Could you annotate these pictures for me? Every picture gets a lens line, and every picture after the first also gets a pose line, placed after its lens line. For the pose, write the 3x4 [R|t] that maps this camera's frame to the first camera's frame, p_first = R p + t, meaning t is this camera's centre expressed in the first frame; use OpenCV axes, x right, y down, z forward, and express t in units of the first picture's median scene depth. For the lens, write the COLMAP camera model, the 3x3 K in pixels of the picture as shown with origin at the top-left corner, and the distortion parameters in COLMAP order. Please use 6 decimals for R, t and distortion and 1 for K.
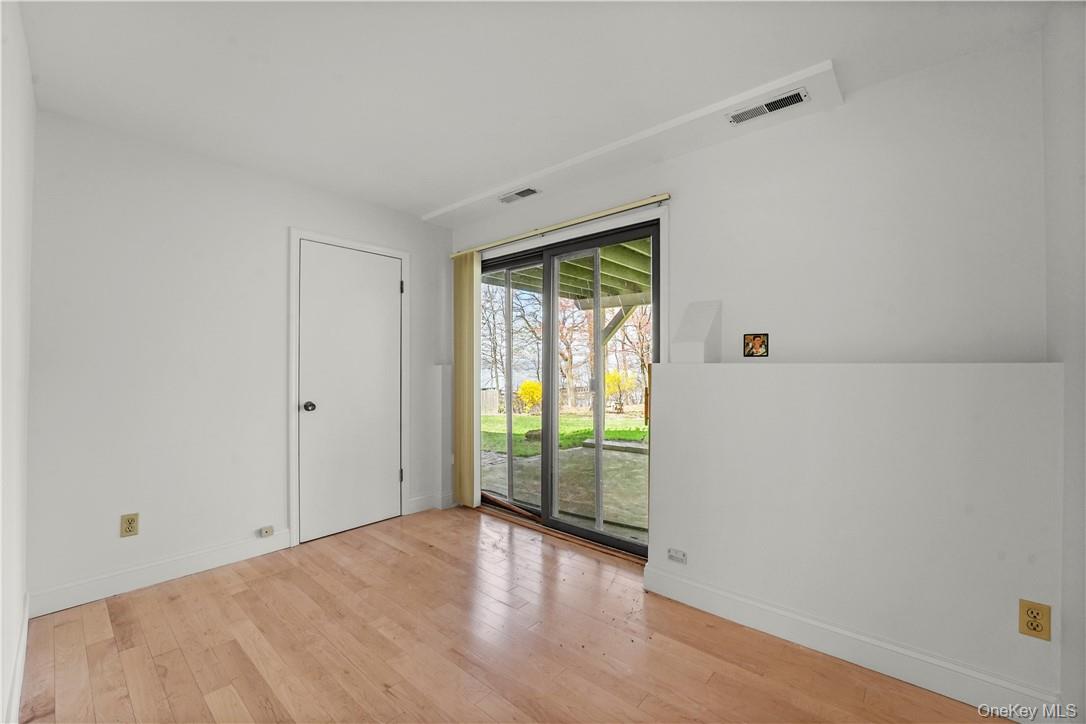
lens RADIAL K [[441.9, 0, 537.8], [0, 441.9, 358.0], [0, 0, 1]] dist [-0.029152, 0.002548]
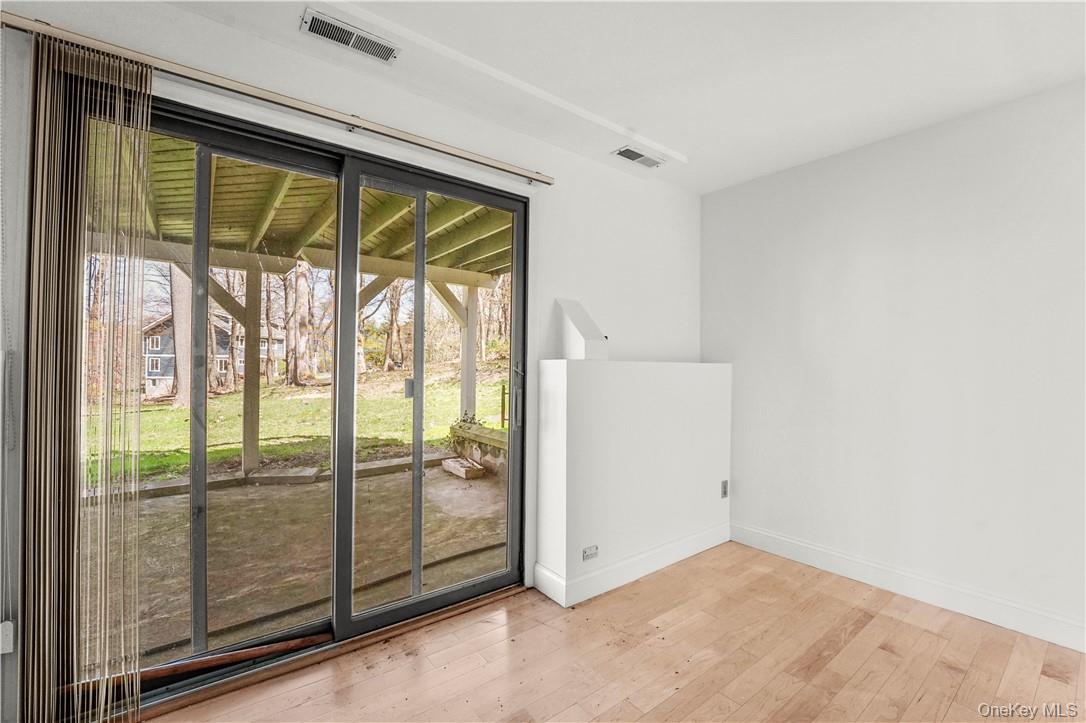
lens RADIAL K [[441.9, 0, 537.8], [0, 441.9, 357.5], [0, 0, 1]] dist [-0.029152, 0.002548]
pose [[0.209012, 0.016460, 0.977775, -0.594137], [-0.025798, 0.999603, -0.011313, 0.018056], [-0.977573, -0.022860, 0.209353, 0.786251]]
